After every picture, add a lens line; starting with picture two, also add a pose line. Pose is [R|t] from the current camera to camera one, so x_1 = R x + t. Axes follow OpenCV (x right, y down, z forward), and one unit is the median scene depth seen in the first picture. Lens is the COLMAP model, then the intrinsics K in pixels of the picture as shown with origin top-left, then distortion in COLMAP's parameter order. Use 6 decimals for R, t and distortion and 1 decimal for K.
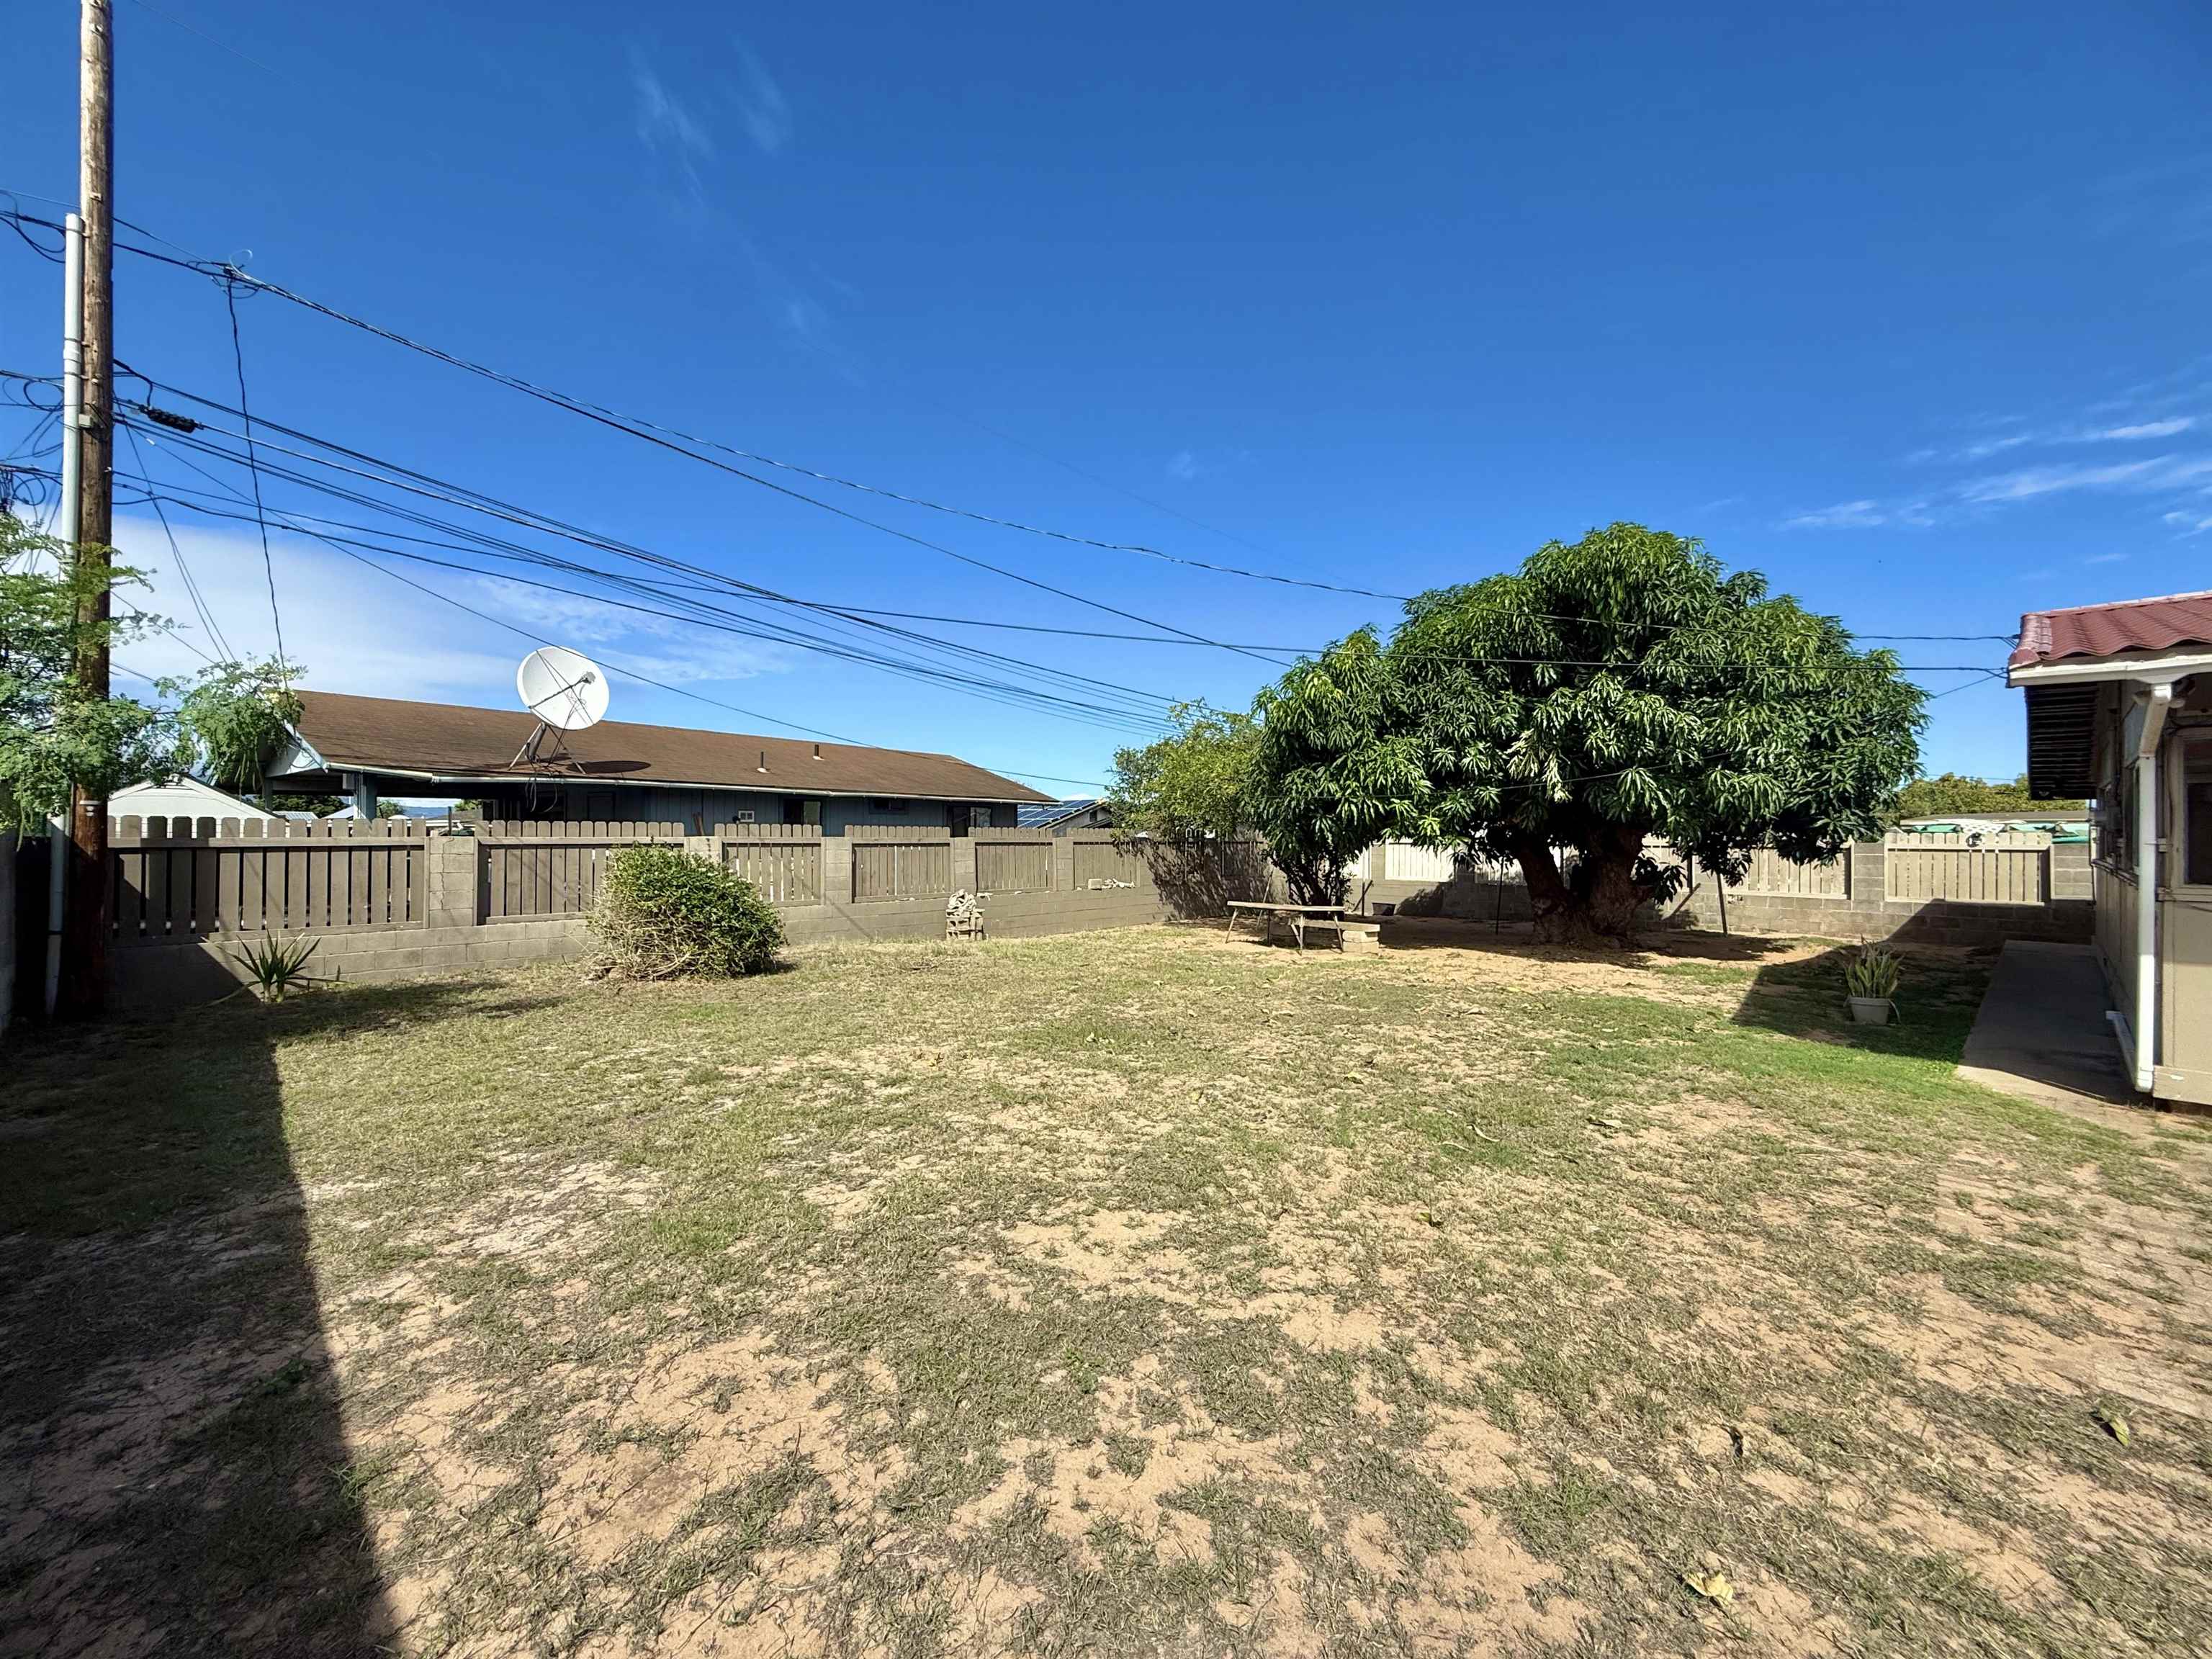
lens RADIAL K [[882.6, 0, 1096.6], [0, 882.6, 839.8], [0, 0, 1]] dist [0.001477, -0.000323]
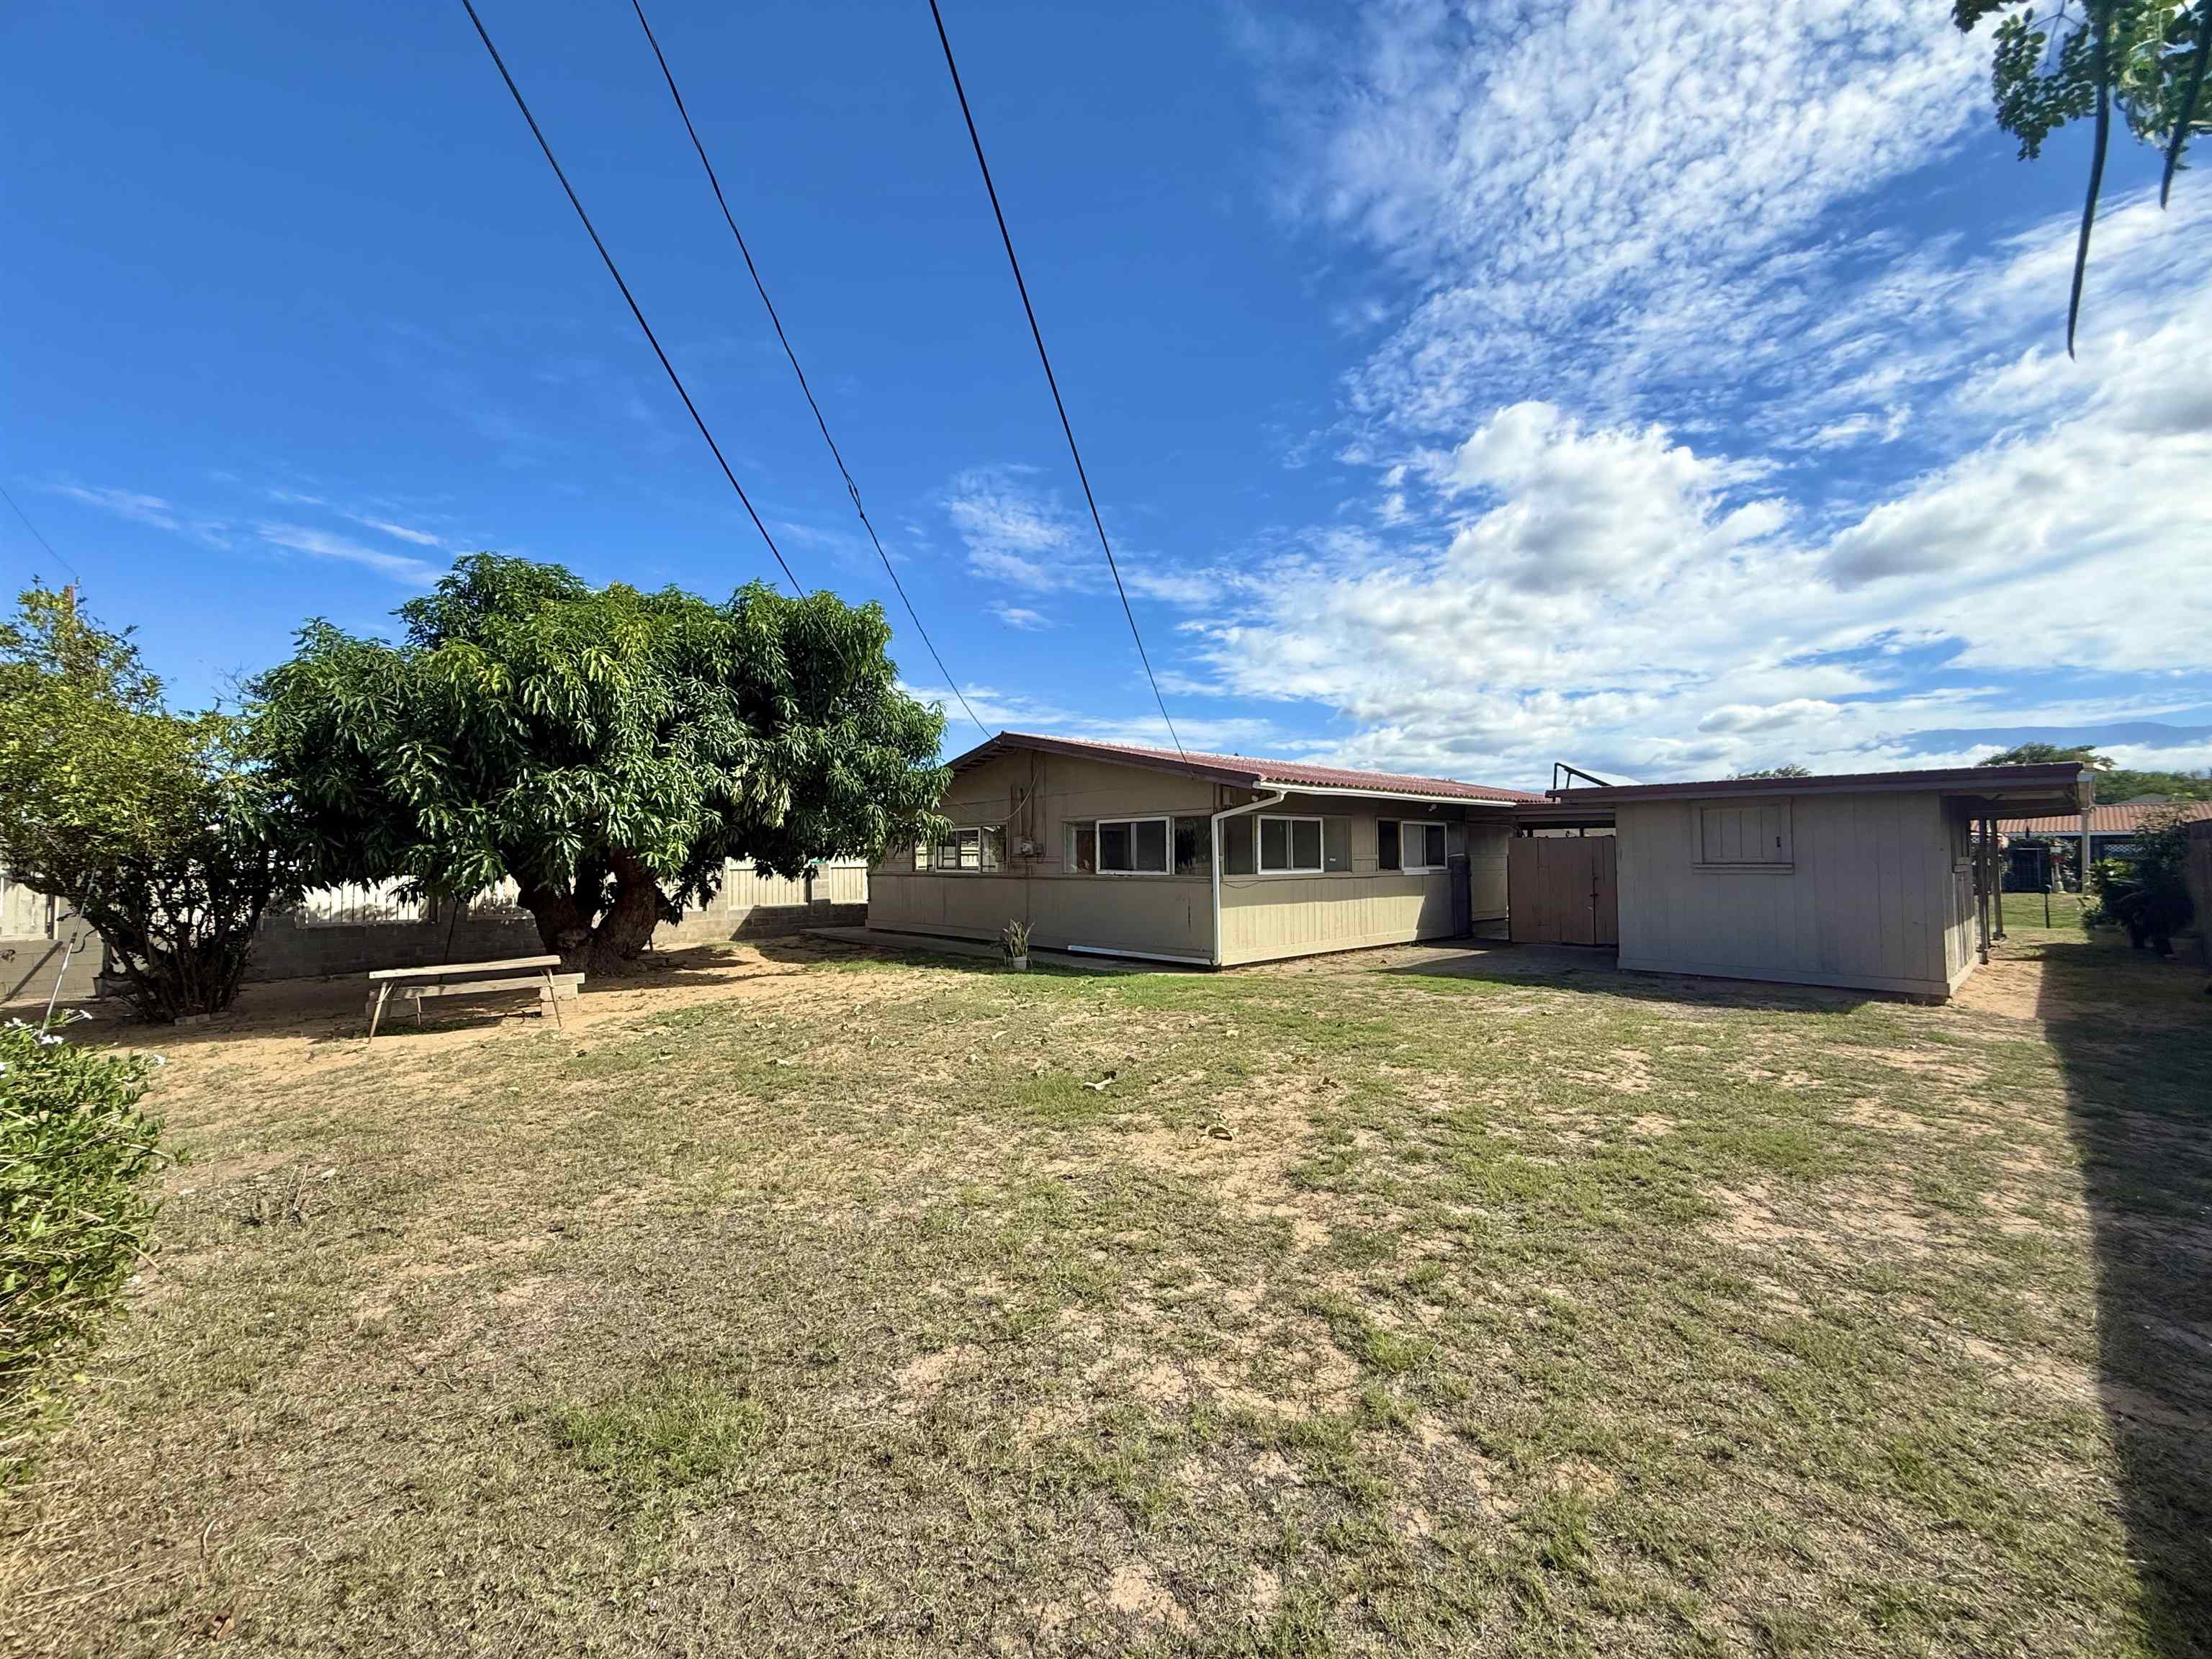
lens RADIAL K [[882.6, 0, 1095.8], [0, 882.6, 829.1], [0, 0, 1]] dist [0.001477, -0.000323]
pose [[0.026004, 0.029087, 0.999239, -0.593521], [0.014573, 0.999459, -0.029472, -0.004769], [-0.999556, 0.015328, 0.025566, 0.644860]]
